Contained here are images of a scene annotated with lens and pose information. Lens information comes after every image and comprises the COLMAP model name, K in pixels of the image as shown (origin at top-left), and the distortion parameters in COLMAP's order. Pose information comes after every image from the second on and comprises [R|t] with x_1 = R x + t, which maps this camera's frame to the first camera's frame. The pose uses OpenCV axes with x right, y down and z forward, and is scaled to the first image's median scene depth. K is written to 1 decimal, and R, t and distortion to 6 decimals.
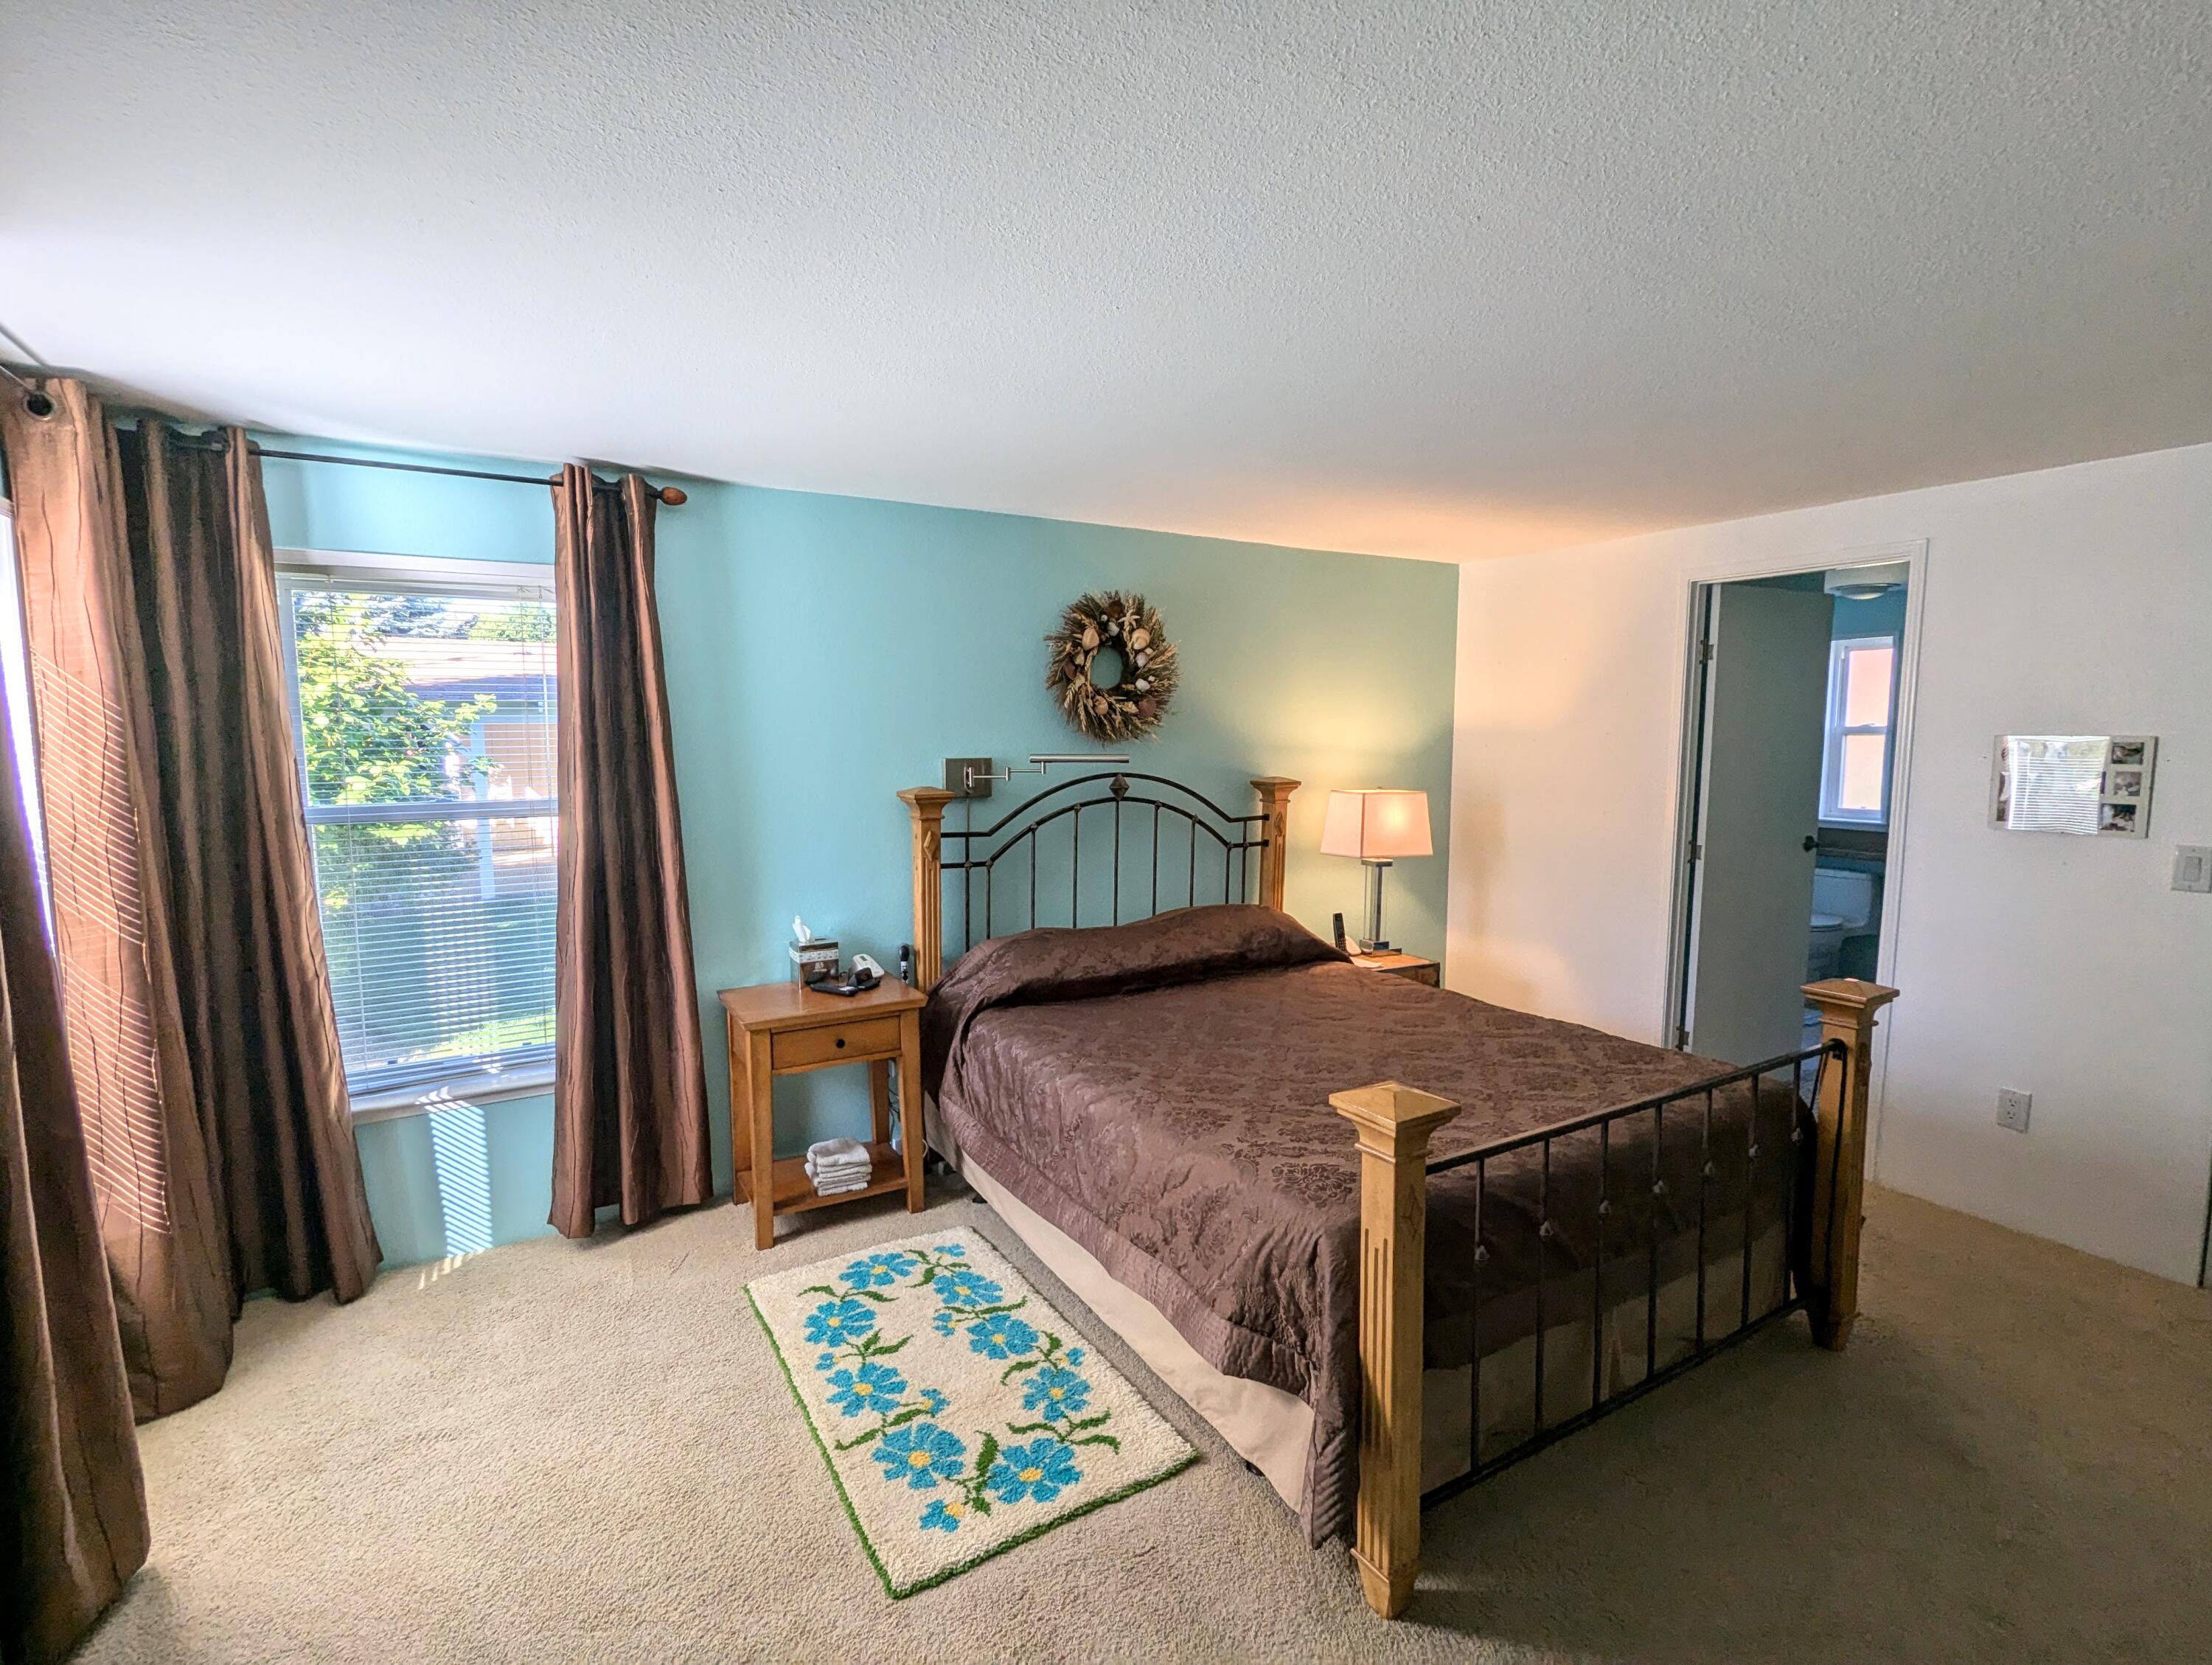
lens RADIAL K [[1048.5, 0, 1110.6], [0, 1048.5, 838.7], [0, 0, 1]] dist [0.003902, -0.000321]
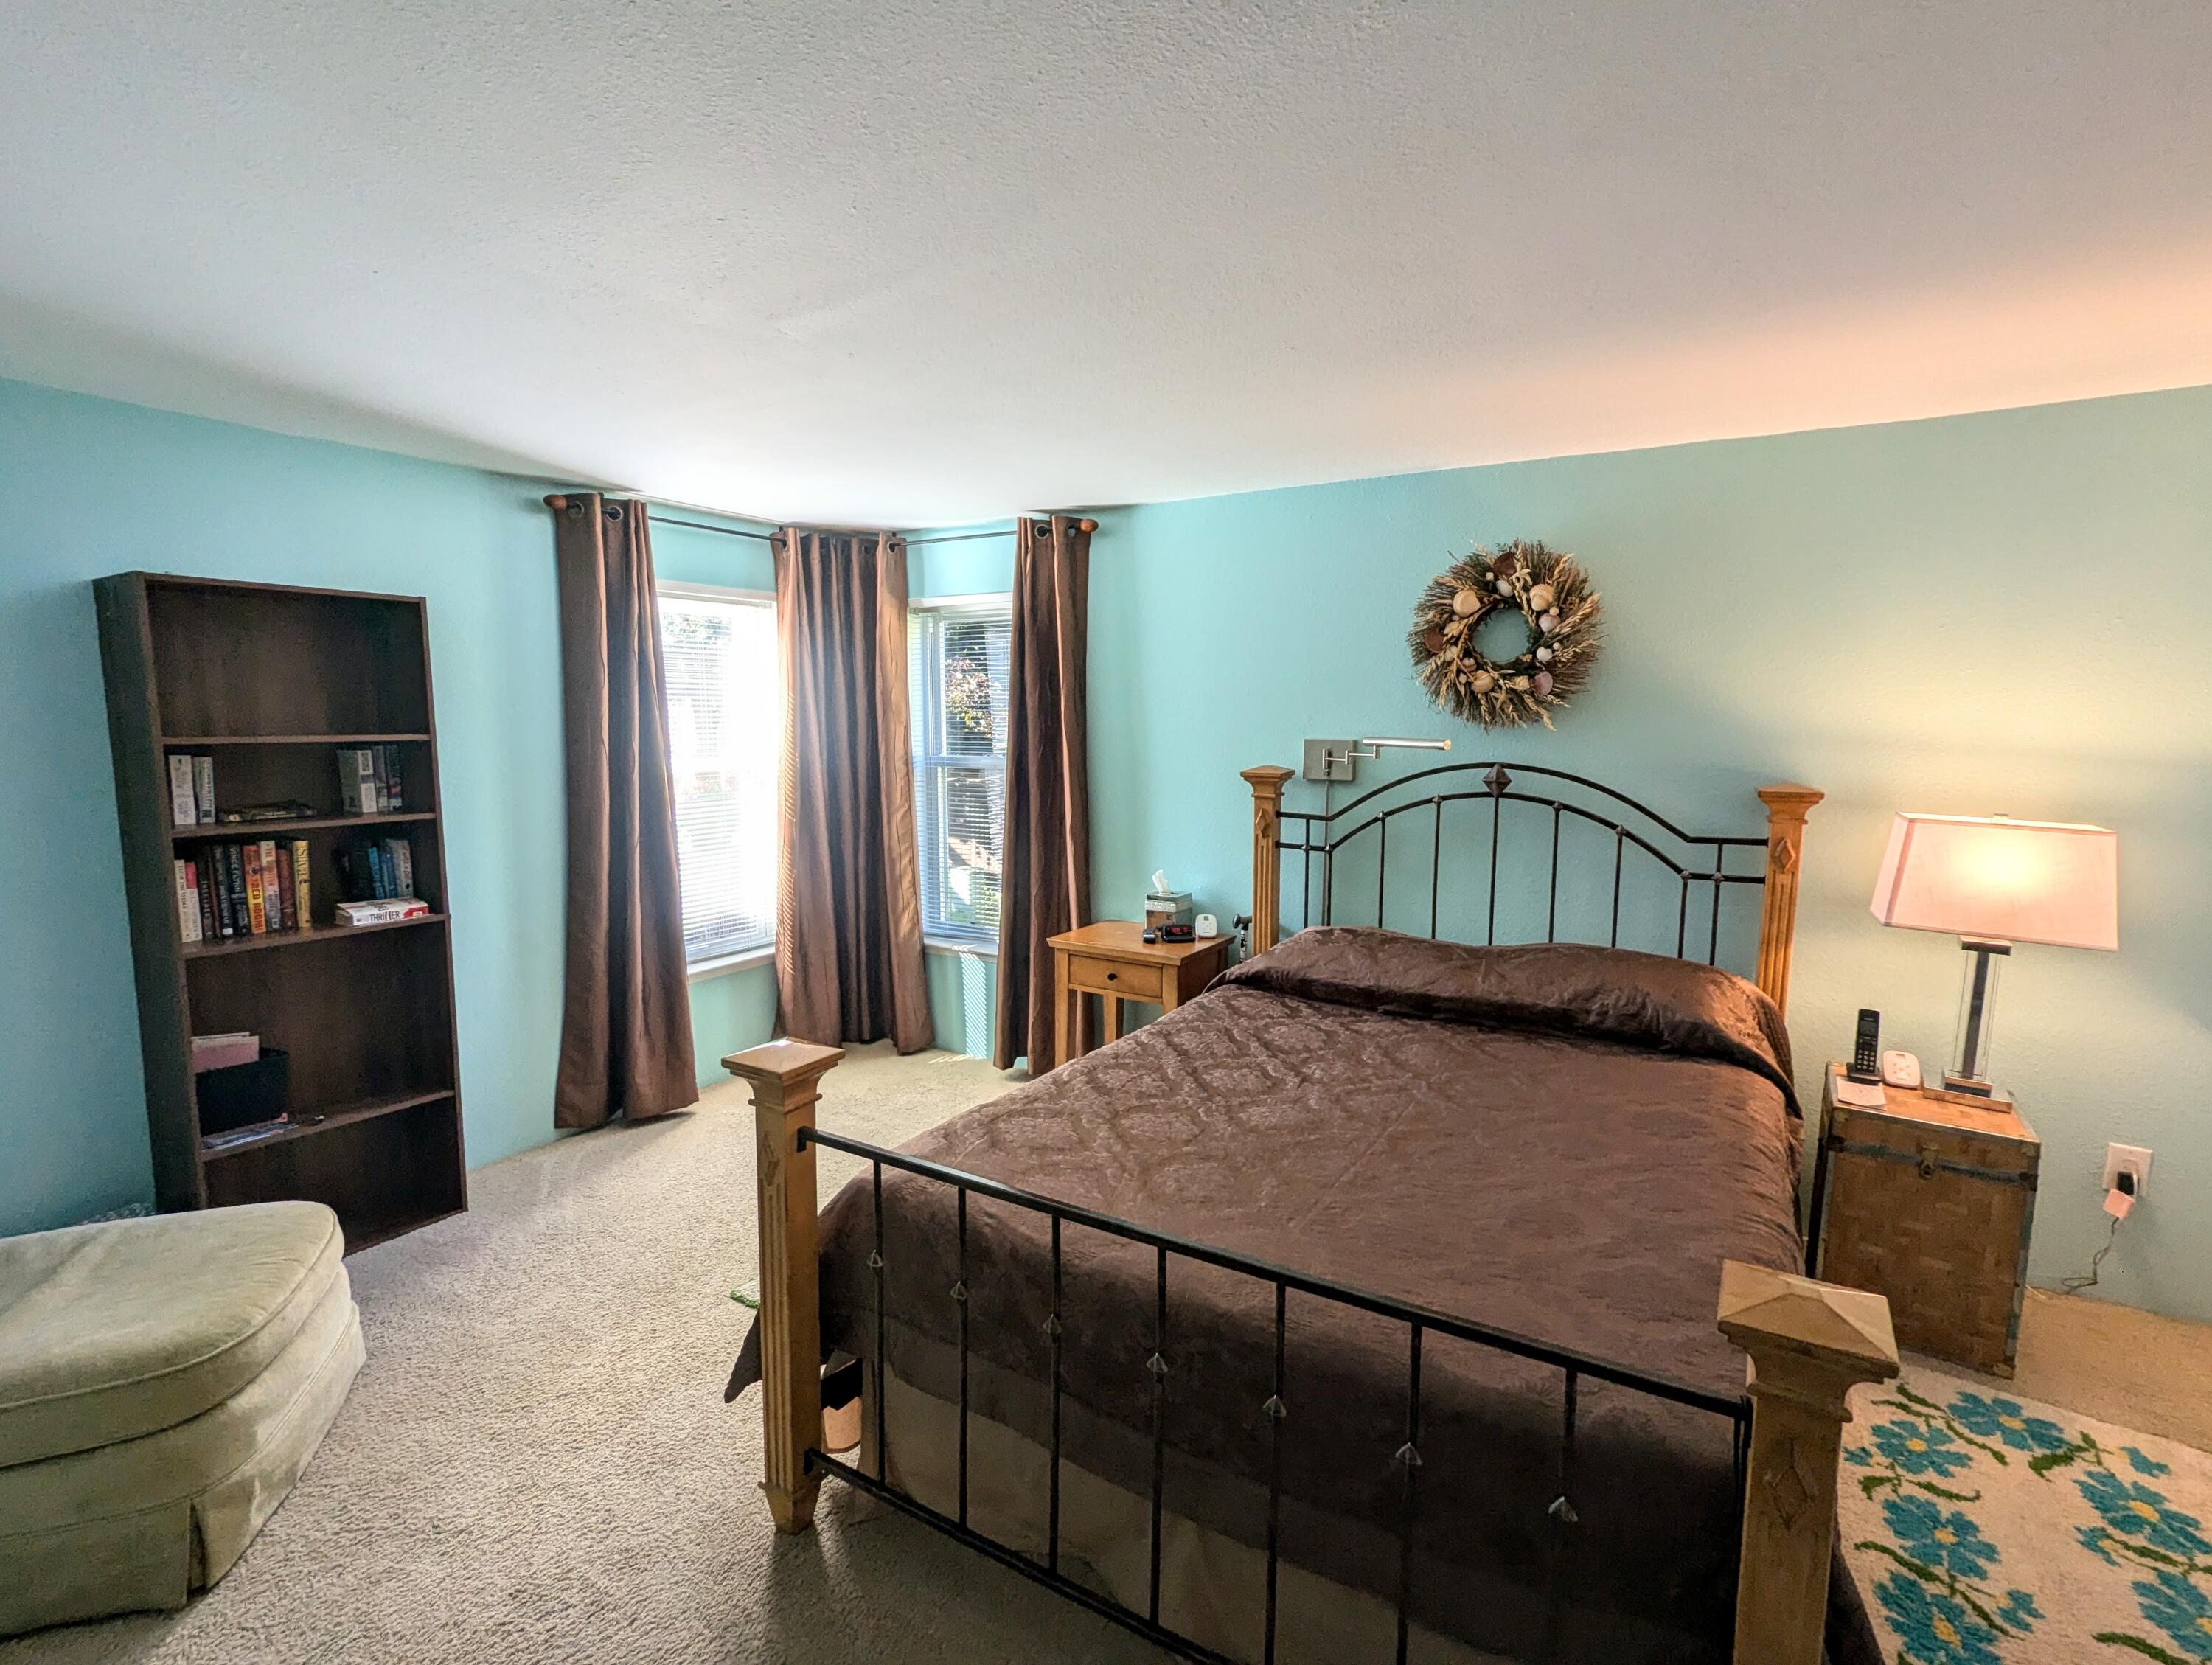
lens RADIAL K [[1048.5, 0, 1114.7], [0, 1048.5, 829.9], [0, 0, 1]] dist [0.003902, -0.000321]
pose [[0.471861, 0.101177, -0.875848, 0.596445], [-0.098577, 0.993219, 0.061627, -0.031819], [0.876145, 0.057259, 0.478636, 0.345306]]
